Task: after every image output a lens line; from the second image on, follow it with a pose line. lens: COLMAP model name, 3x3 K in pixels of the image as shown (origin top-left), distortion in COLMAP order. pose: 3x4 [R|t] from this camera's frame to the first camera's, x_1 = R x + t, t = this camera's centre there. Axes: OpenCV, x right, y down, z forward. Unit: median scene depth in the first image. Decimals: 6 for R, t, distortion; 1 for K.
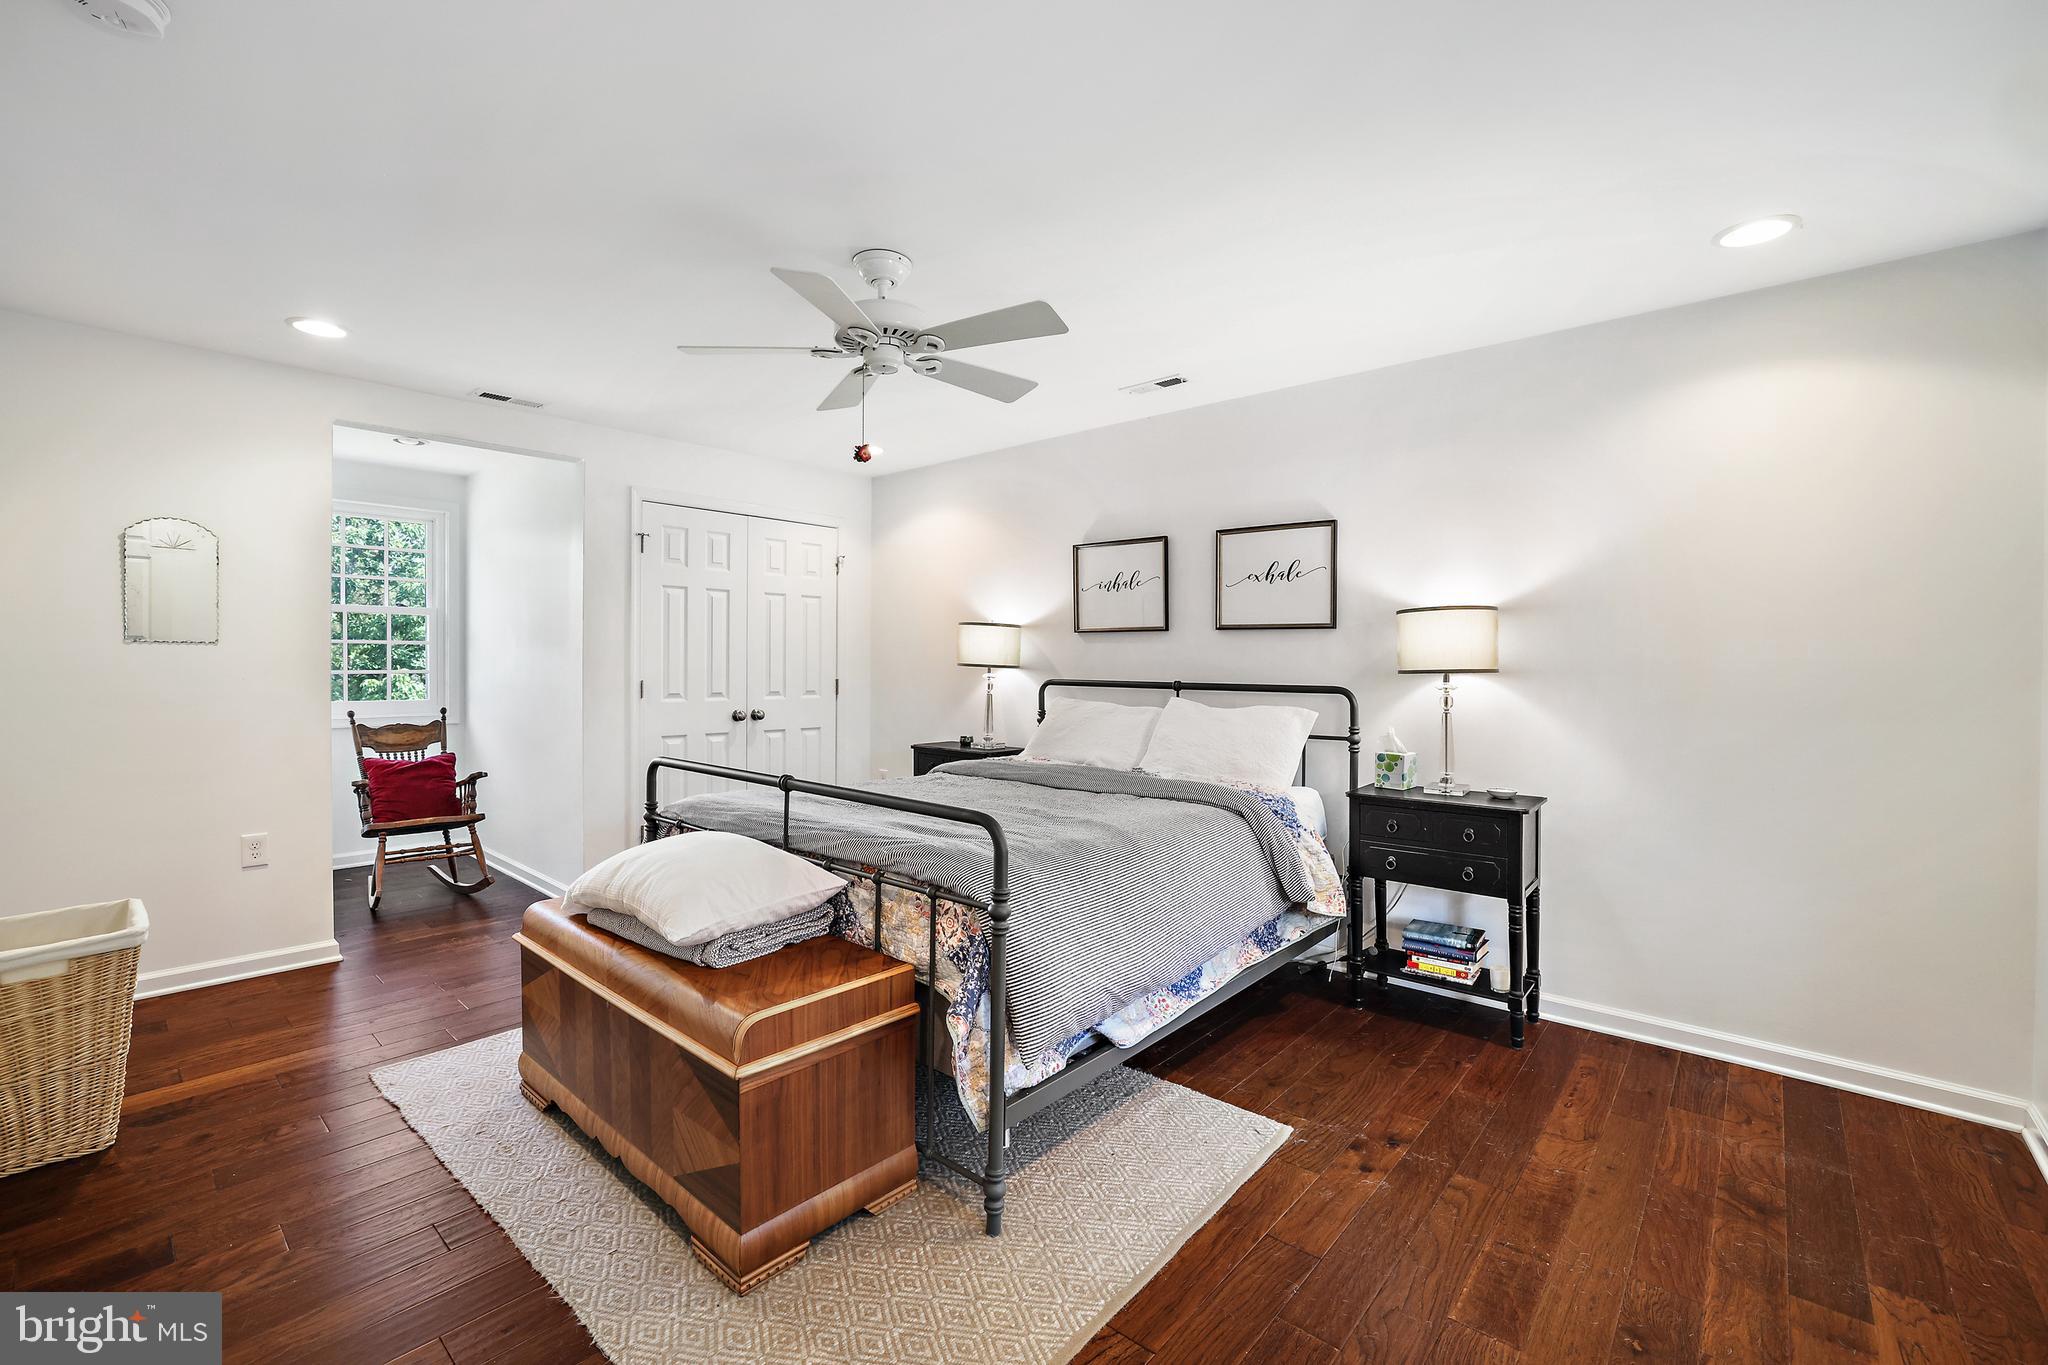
lens RADIAL K [[861.4, 0, 1025.9], [0, 861.4, 666.9], [0, 0, 1]] dist [-0.004392, -0.000164]
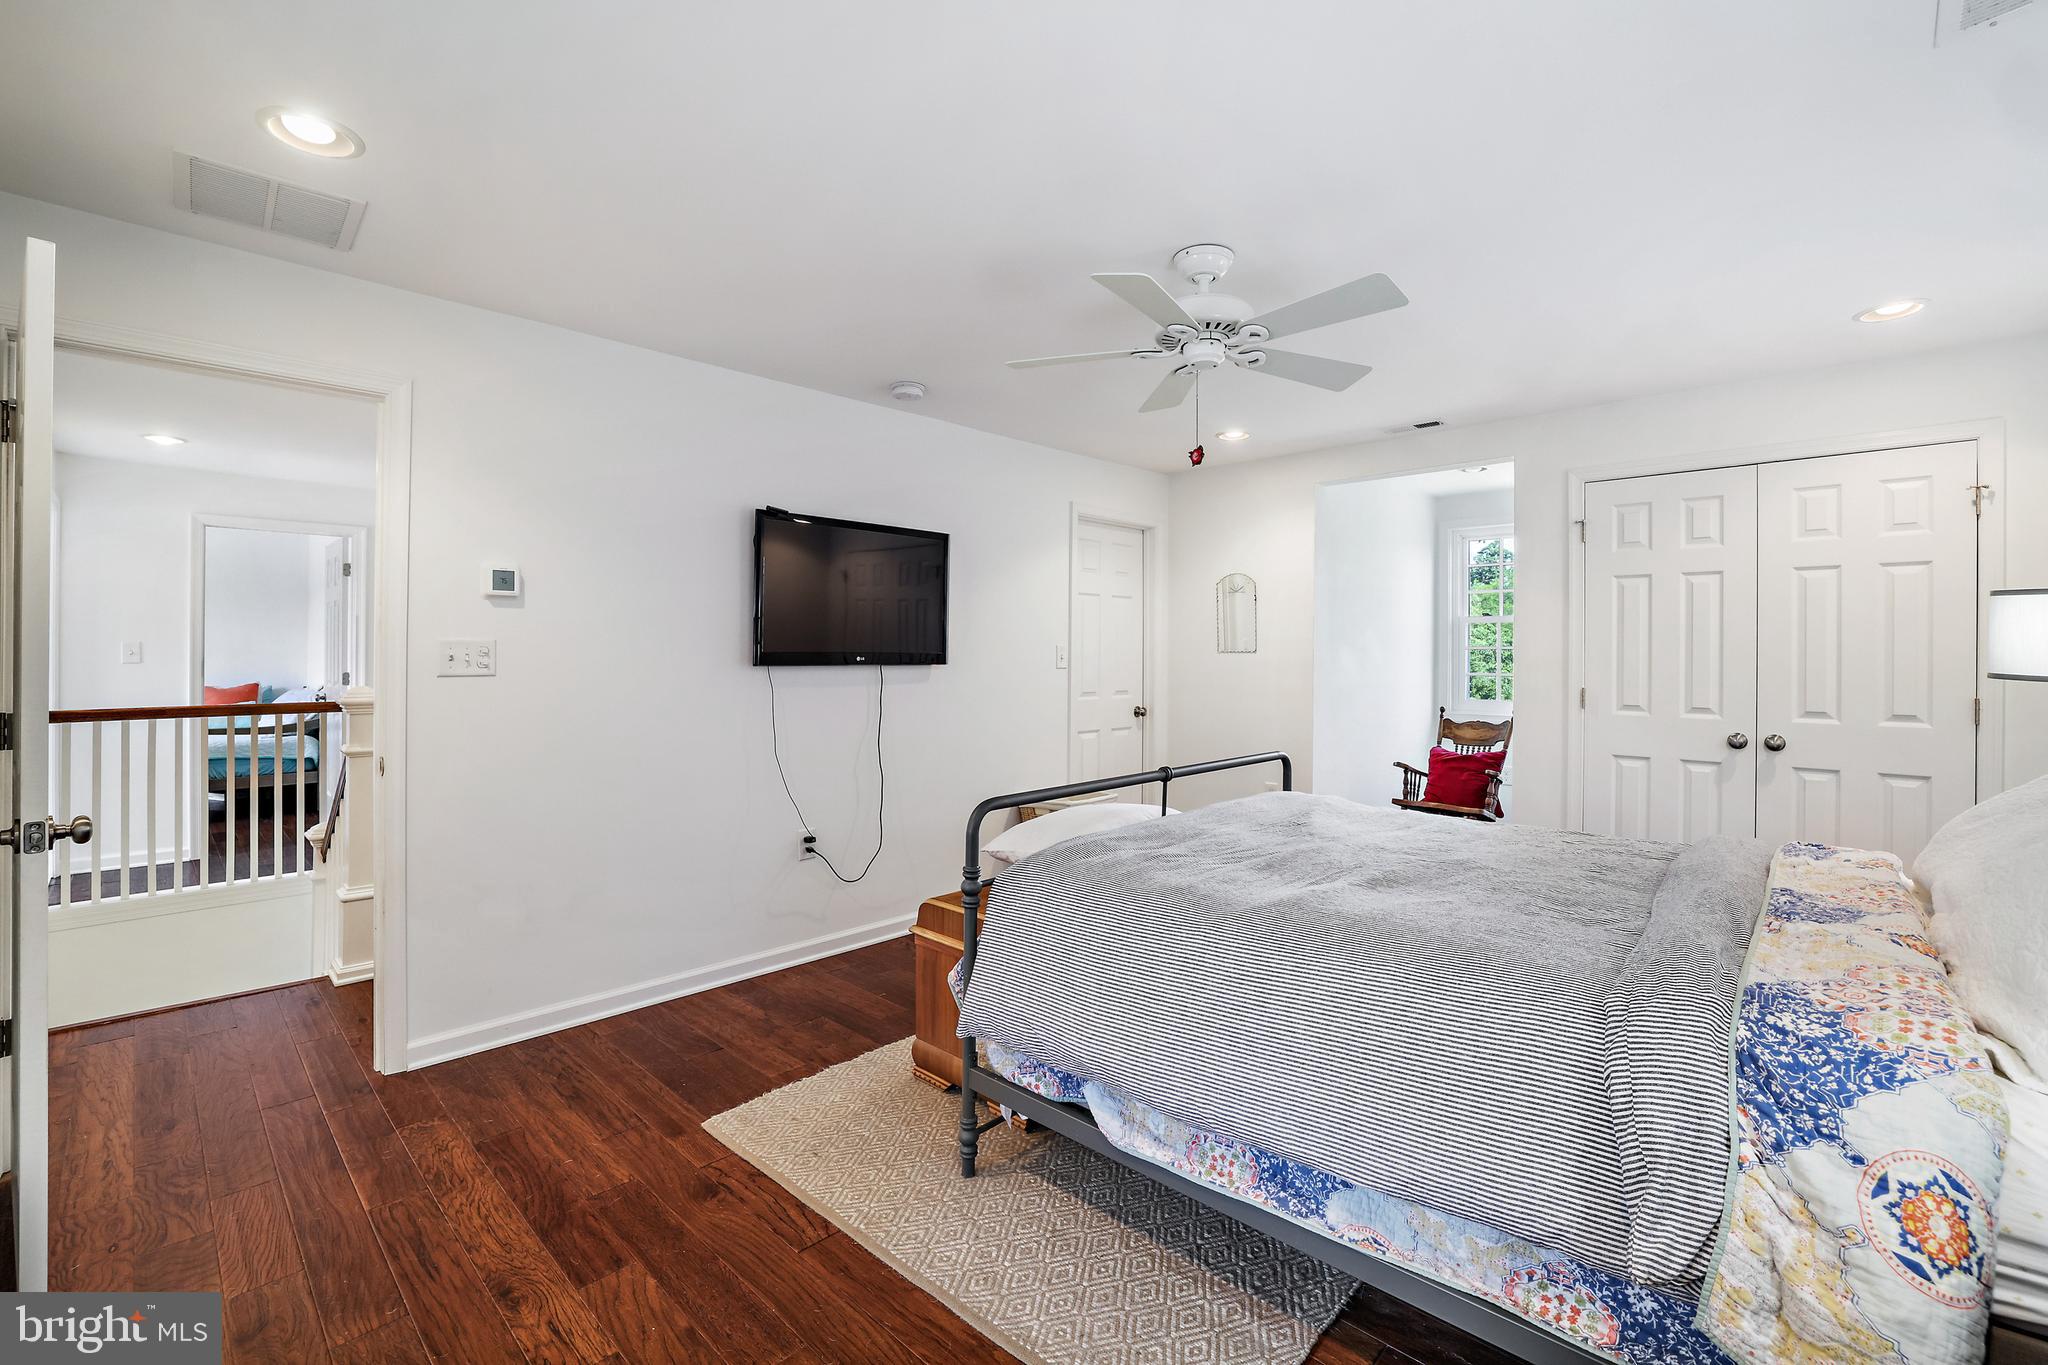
lens RADIAL K [[861.4, 0, 1021.5], [0, 861.4, 673.8], [0, 0, 1]] dist [-0.004392, -0.000164]
pose [[-0.019127, 0.009742, -0.999770, 0.808384], [-0.010906, 0.999891, 0.009952, -0.002969], [0.999758, 0.011094, -0.019019, 0.816136]]
